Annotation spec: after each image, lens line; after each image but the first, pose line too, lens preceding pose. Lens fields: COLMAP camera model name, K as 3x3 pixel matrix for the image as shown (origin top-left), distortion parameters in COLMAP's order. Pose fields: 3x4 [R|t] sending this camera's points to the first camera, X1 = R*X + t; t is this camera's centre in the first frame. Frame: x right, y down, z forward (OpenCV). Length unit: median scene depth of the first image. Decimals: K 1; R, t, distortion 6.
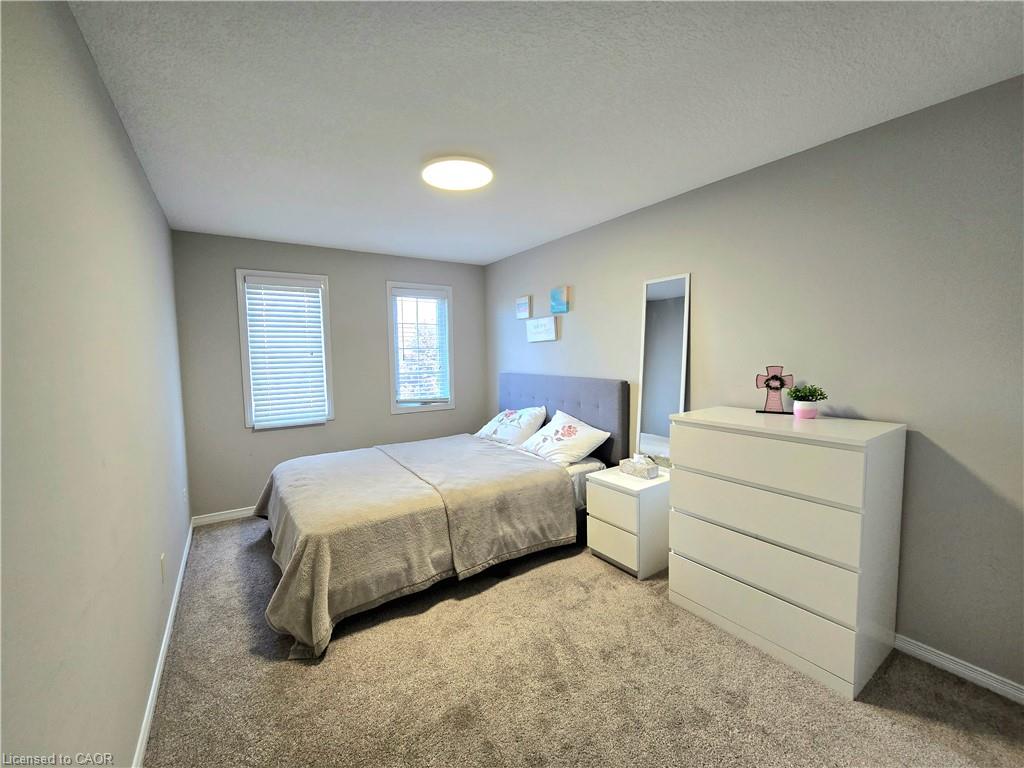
lens RADIAL K [[417.9, 0, 509.7], [0, 417.9, 386.2], [0, 0, 1]] dist [-0.018795, 0.000029]
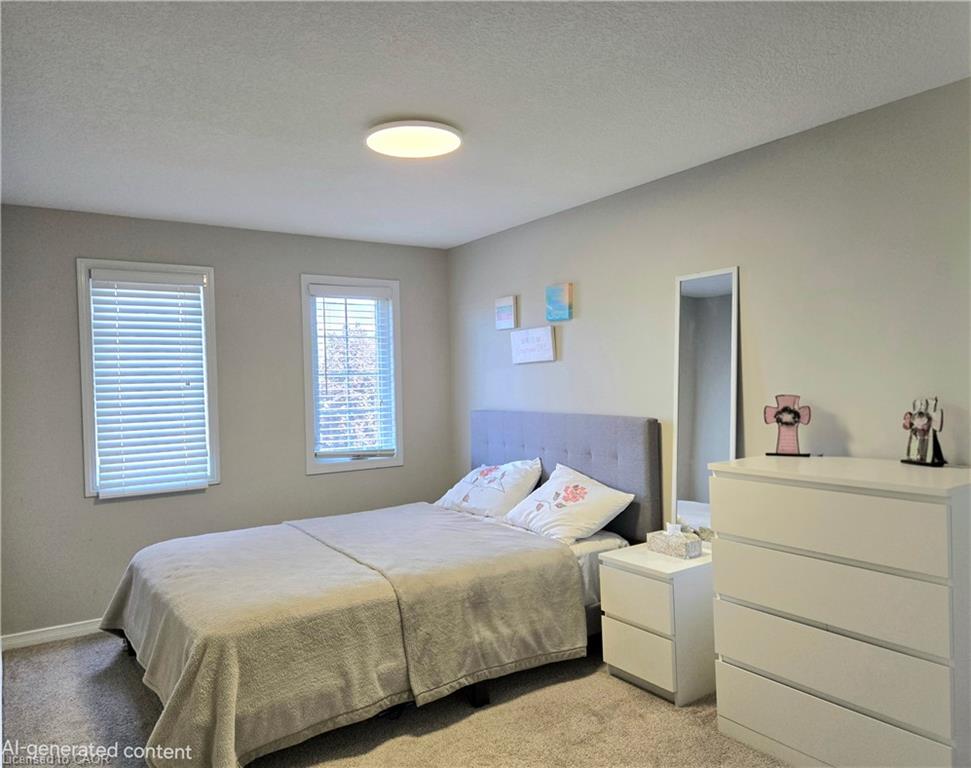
lens RADIAL K [[692.0, 0, 485.5], [0, 692.0, 383.7], [0, 0, 1]] dist [-0.007001, -0.000733]
pose [[0.999957, -0.009301, -0.000602, -0.001426], [0.009233, 0.997350, -0.072170, 0.009754], [0.001272, 0.072161, 0.997392, -0.159223]]
